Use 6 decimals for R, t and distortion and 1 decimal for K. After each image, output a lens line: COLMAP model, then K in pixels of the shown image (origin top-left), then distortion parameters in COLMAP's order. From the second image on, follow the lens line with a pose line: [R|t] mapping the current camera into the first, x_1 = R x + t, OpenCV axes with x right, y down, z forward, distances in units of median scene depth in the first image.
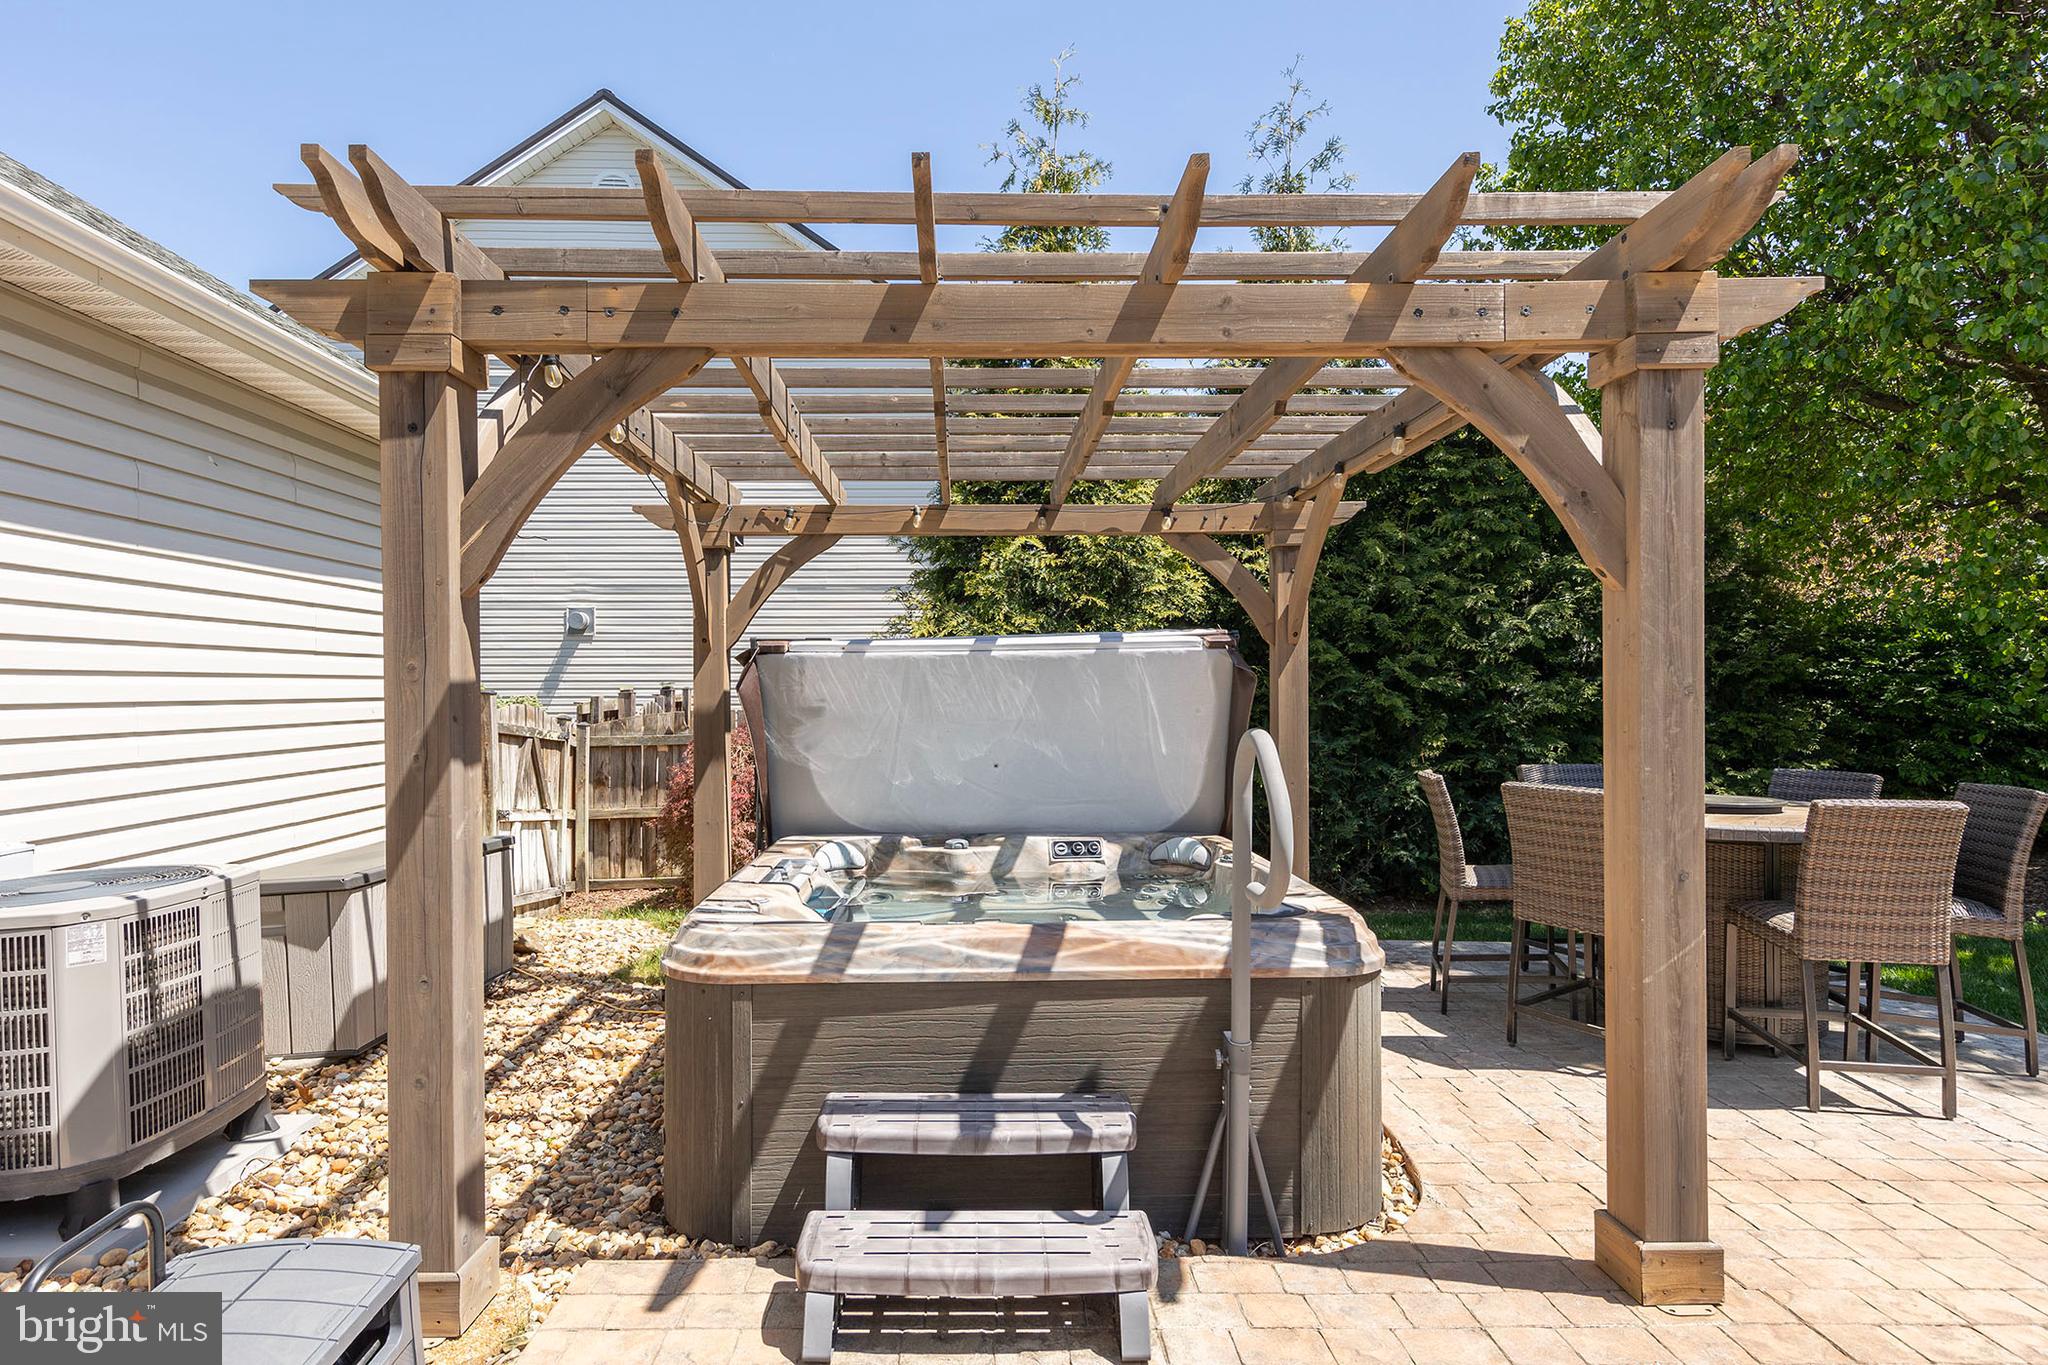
lens RADIAL K [[1116.5, 0, 1006.9], [0, 1116.5, 584.0], [0, 0, 1]] dist [0.006511, 0.003580]
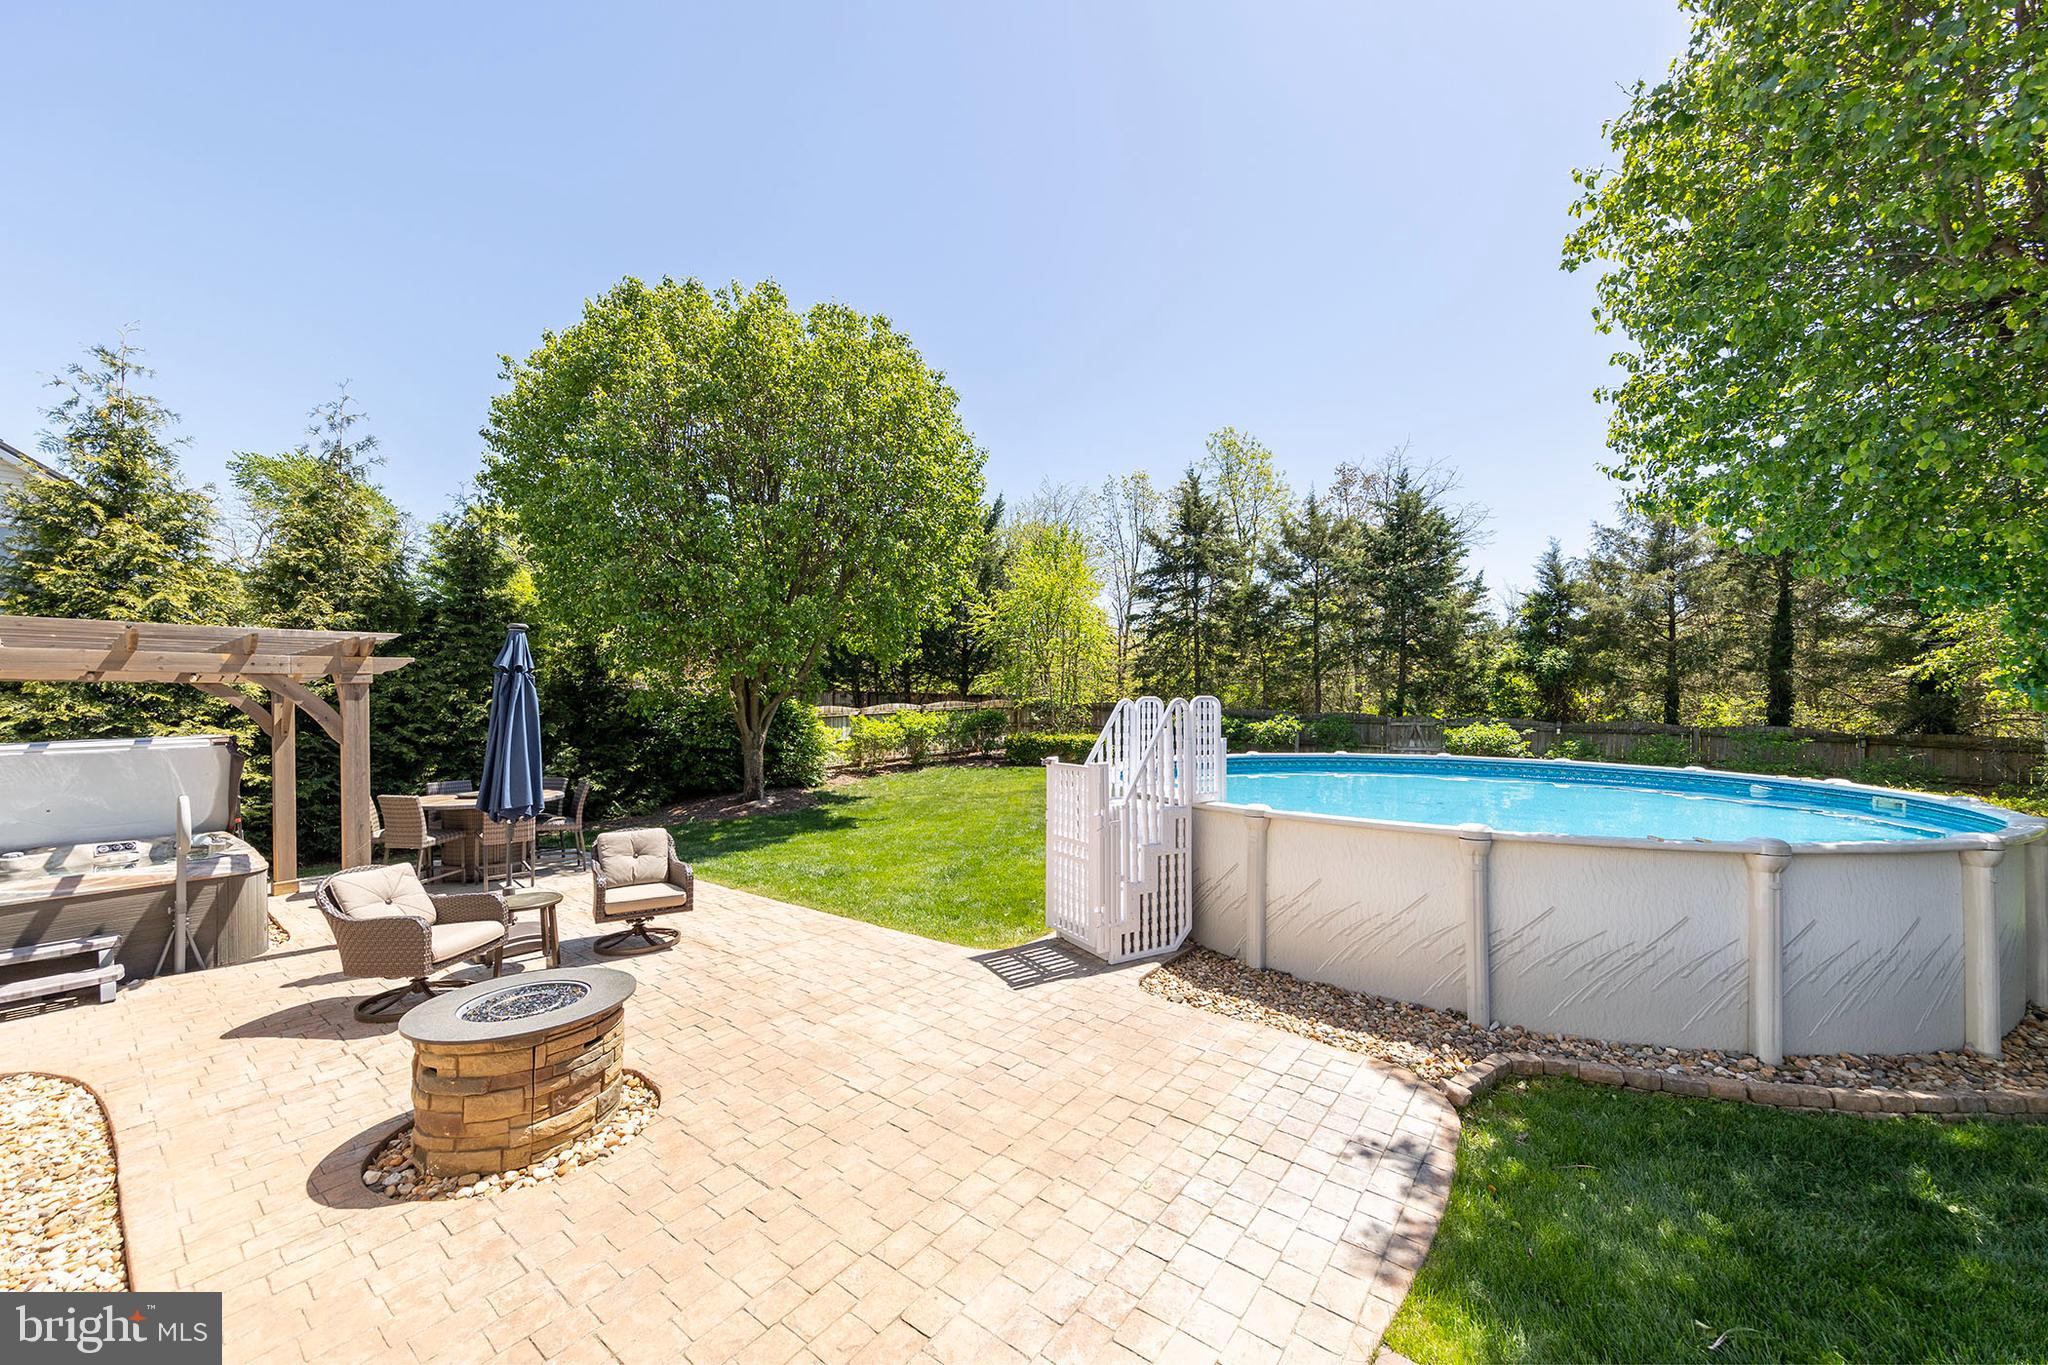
lens RADIAL K [[739.5, 0, 1039.4], [0, 739.5, 705.4], [0, 0, 1]] dist [0.006472, -0.000645]
pose [[0.626302, -0.004091, 0.779570, 0.057728], [-0.072713, 0.995320, 0.063640, -0.217242], [-0.776182, -0.096543, 0.623074, -1.072197]]
